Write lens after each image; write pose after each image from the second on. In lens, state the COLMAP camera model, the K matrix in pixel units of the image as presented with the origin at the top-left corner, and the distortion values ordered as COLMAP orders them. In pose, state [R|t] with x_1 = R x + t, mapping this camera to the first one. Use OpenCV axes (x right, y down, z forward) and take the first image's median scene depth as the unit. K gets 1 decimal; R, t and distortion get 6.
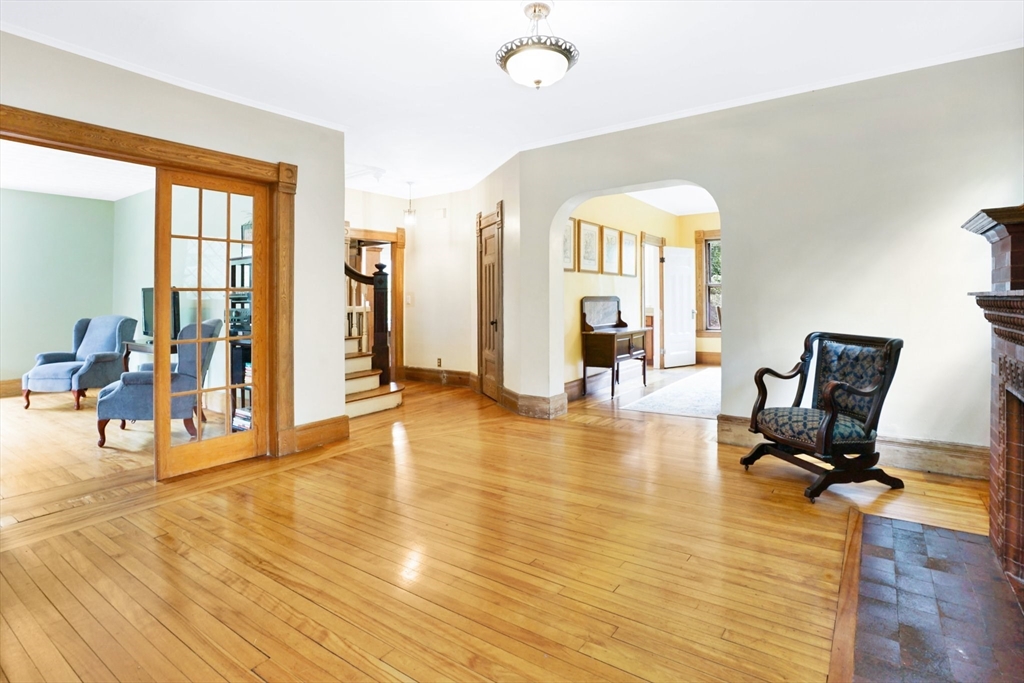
lens RADIAL K [[506.7, 0, 494.8], [0, 506.7, 297.4], [0, 0, 1]] dist [-0.031148, 0.002933]
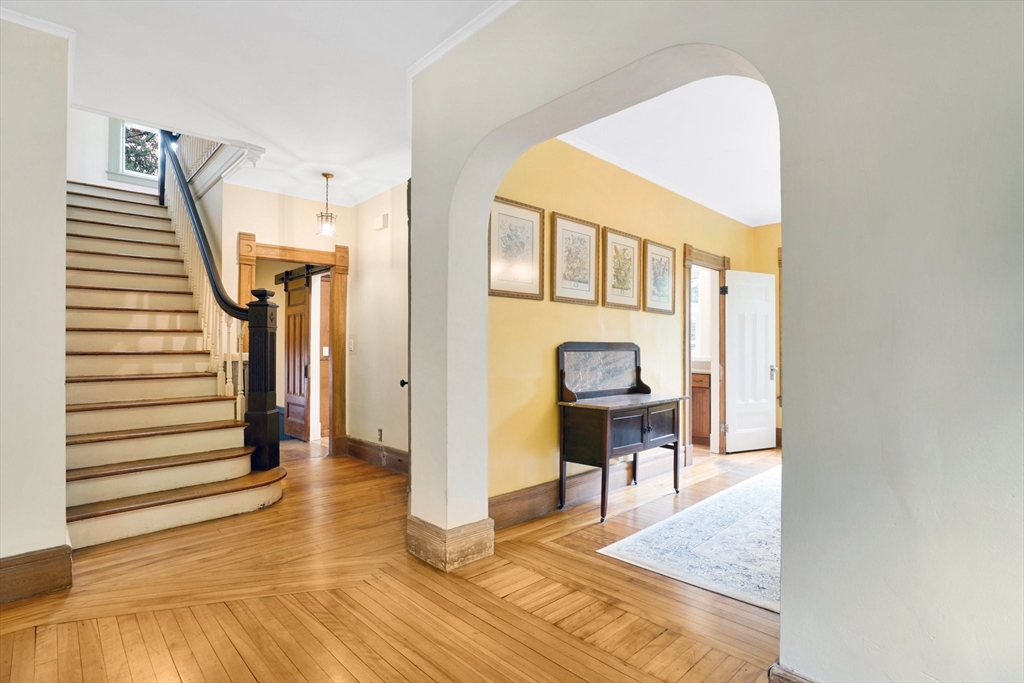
lens RADIAL K [[506.7, 0, 505.8], [0, 506.7, 341.6], [0, 0, 1]] dist [-0.031148, 0.002933]
pose [[0.987284, 0.013044, -0.158430, 0.199476], [-0.014421, 0.999868, -0.007545, 0.002843], [0.158311, 0.009734, 0.987341, 0.390712]]
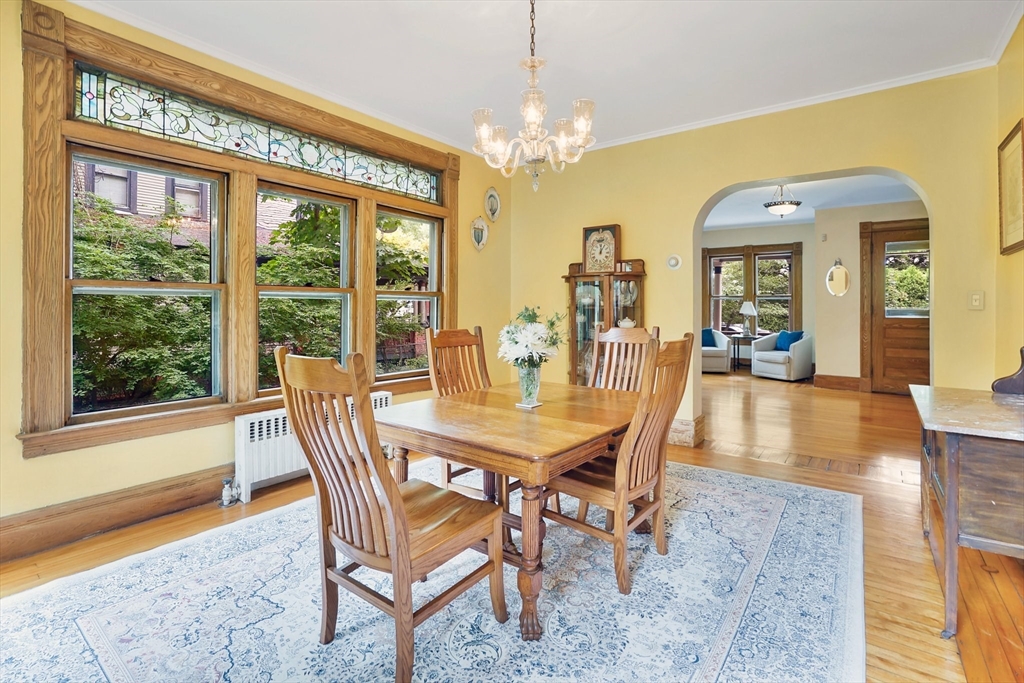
lens RADIAL K [[486.3, 0, 524.0], [0, 486.3, 307.9], [0, 0, 1]] dist [-0.041018, 0.001536]
pose [[-0.999435, 0.010066, -0.032069, 0.549017], [0.010175, 0.999943, -0.003223, -0.001011], [0.032035, -0.003548, -0.999480, 1.286500]]
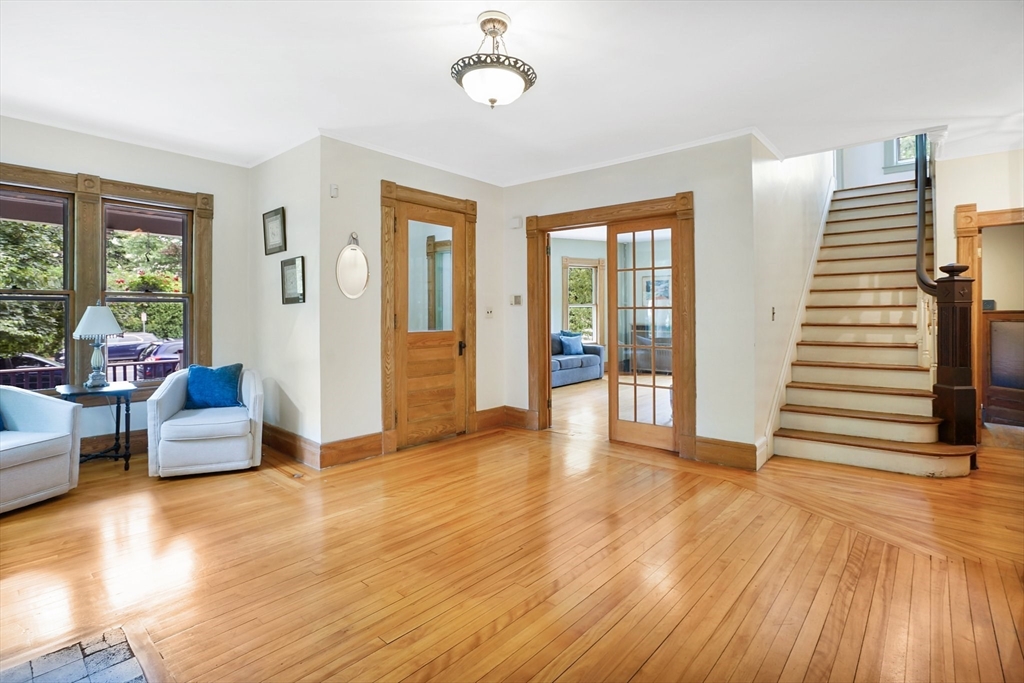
lens RADIAL K [[486.3, 0, 532.1], [0, 486.3, 315.1], [0, 0, 1]] dist [-0.041018, 0.001536]
pose [[-0.029922, 0.020449, -0.999343, 0.419482], [0.004238, 0.999784, 0.020331, -0.015042], [0.999543, -0.003627, -0.030003, 0.456041]]
